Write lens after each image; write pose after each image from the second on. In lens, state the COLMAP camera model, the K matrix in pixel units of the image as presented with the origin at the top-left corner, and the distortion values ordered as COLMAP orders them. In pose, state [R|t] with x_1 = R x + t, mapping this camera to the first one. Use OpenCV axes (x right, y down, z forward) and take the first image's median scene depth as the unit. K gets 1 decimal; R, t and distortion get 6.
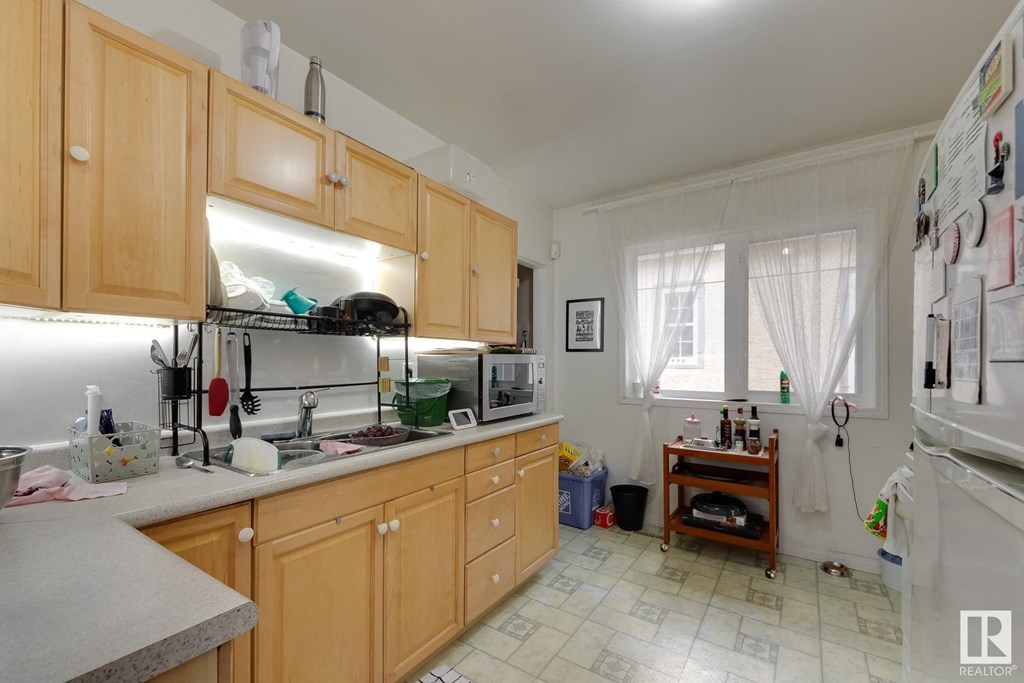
lens RADIAL K [[439.8, 0, 512.0], [0, 439.8, 341.5], [0, 0, 1]] dist [-0.022549, 0.000007]
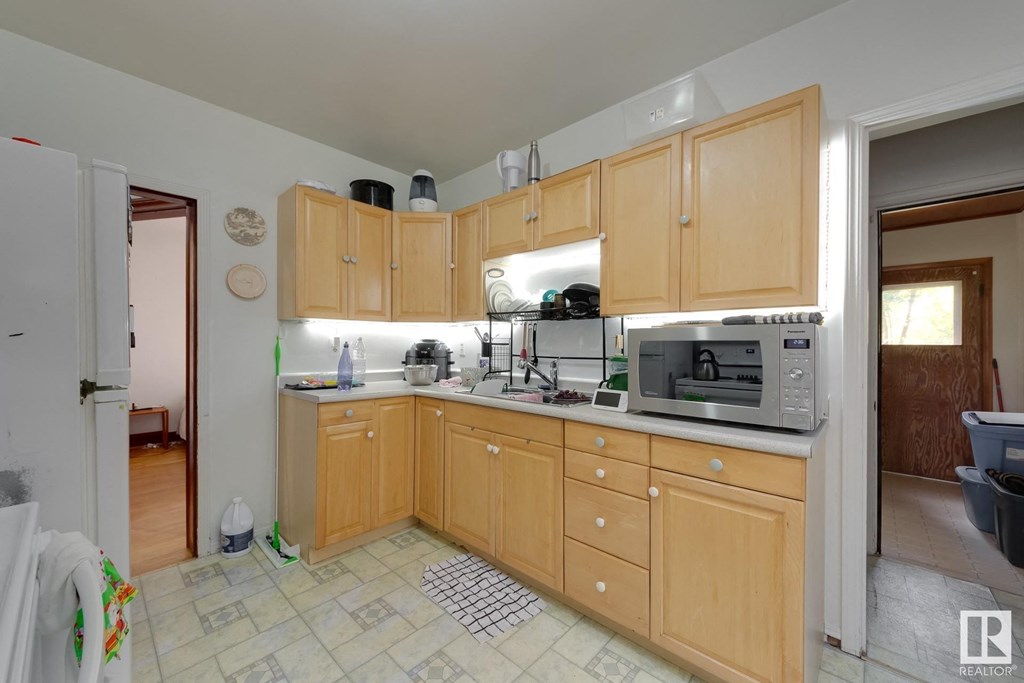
lens RADIAL K [[392.6, 0, 512.0], [0, 392.6, 341.5], [0, 0, 1]] dist [0.002151, 0.000066]
pose [[-0.161961, -0.008483, -0.986761, 0.866515], [0.032263, 0.999383, -0.013887, 0.064920], [0.986270, -0.034085, -0.161587, 1.083449]]
